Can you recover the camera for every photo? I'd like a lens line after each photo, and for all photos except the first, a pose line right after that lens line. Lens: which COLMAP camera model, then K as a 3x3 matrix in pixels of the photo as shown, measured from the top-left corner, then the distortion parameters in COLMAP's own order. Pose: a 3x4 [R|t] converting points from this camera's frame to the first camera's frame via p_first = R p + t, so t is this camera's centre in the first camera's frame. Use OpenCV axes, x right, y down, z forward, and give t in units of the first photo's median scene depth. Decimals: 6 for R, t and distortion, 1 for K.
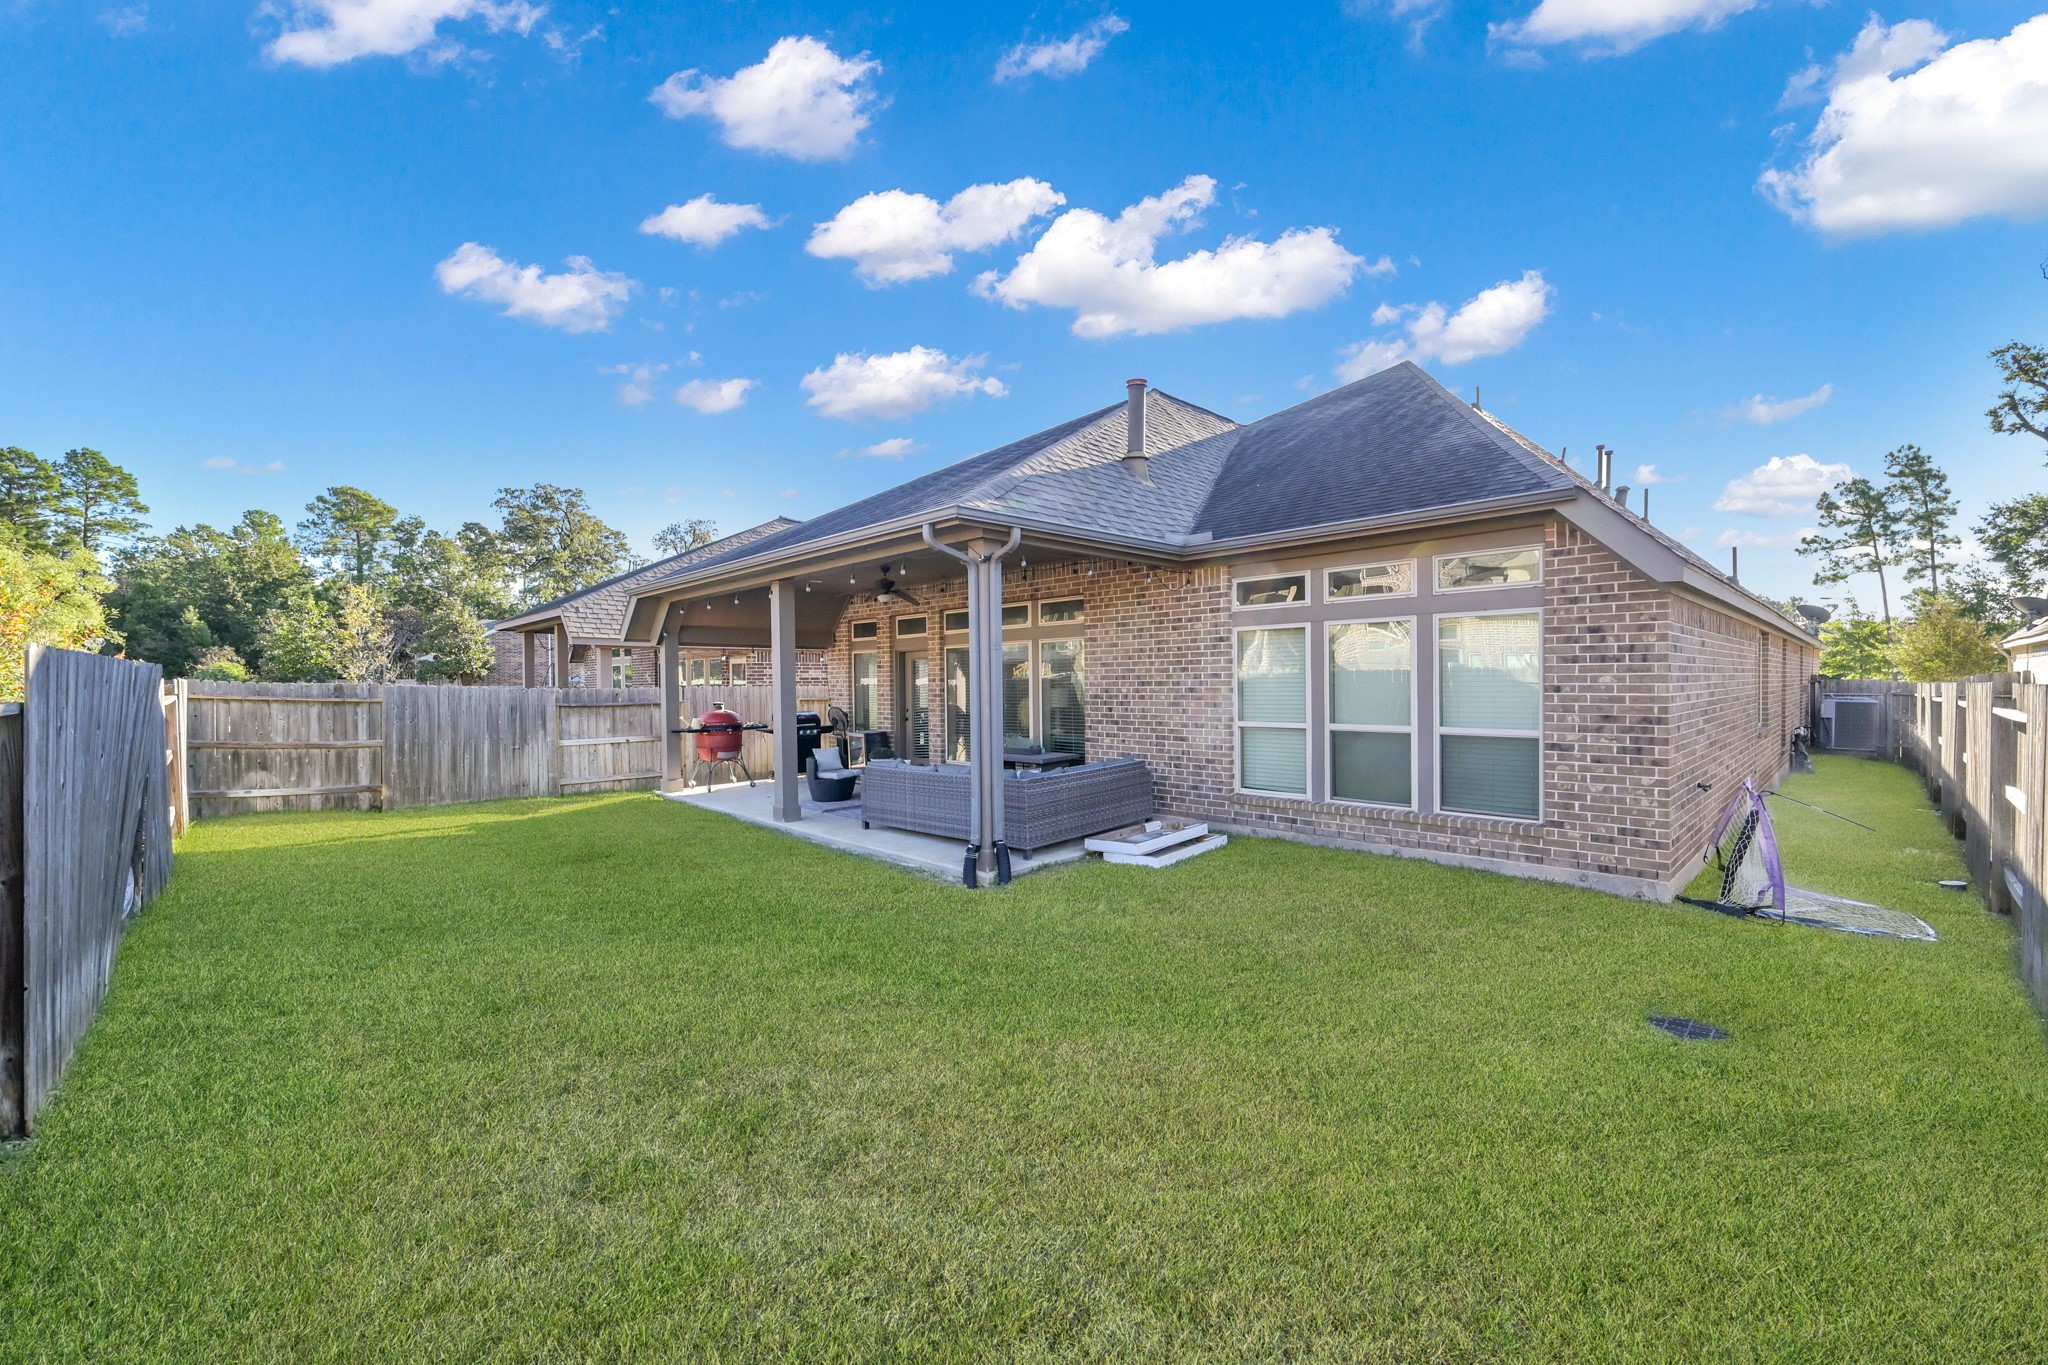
lens RADIAL K [[797.3, 0, 1078.7], [0, 797.3, 686.5], [0, 0, 1]] dist [-0.001521, -0.000050]
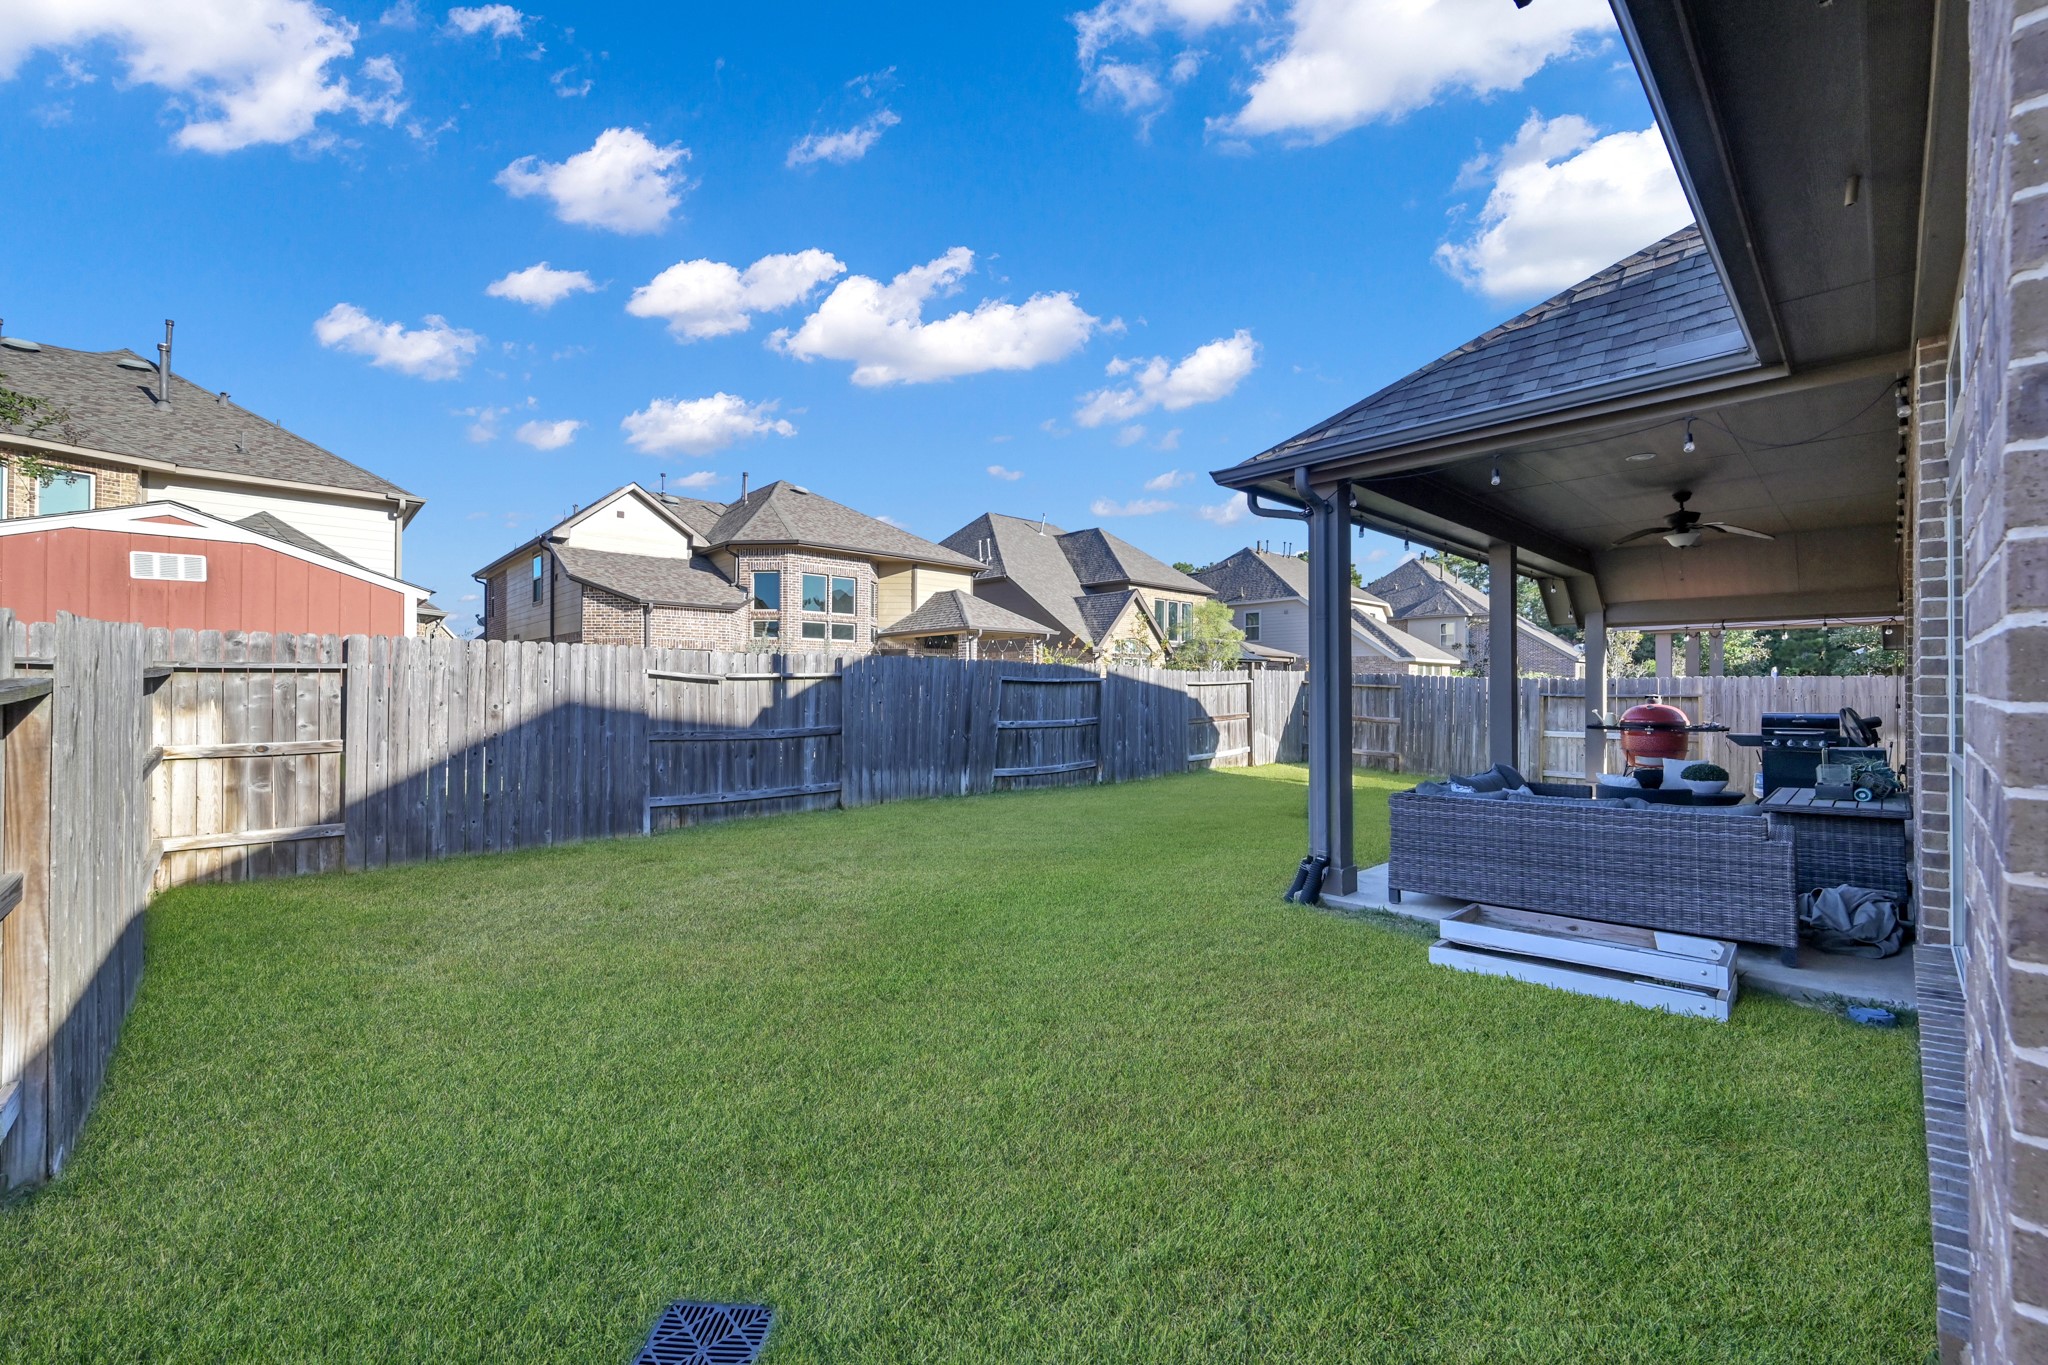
lens RADIAL K [[749.0, 0, 1098.6], [0, 749.0, 706.7], [0, 0, 1]] dist [-0.001774, 0.000004]
pose [[0.999962, 0.006117, -0.006146, 0.360022], [-0.006145, 0.999971, -0.004560, 0.033418], [0.006118, 0.004598, 0.999971, -0.088766]]
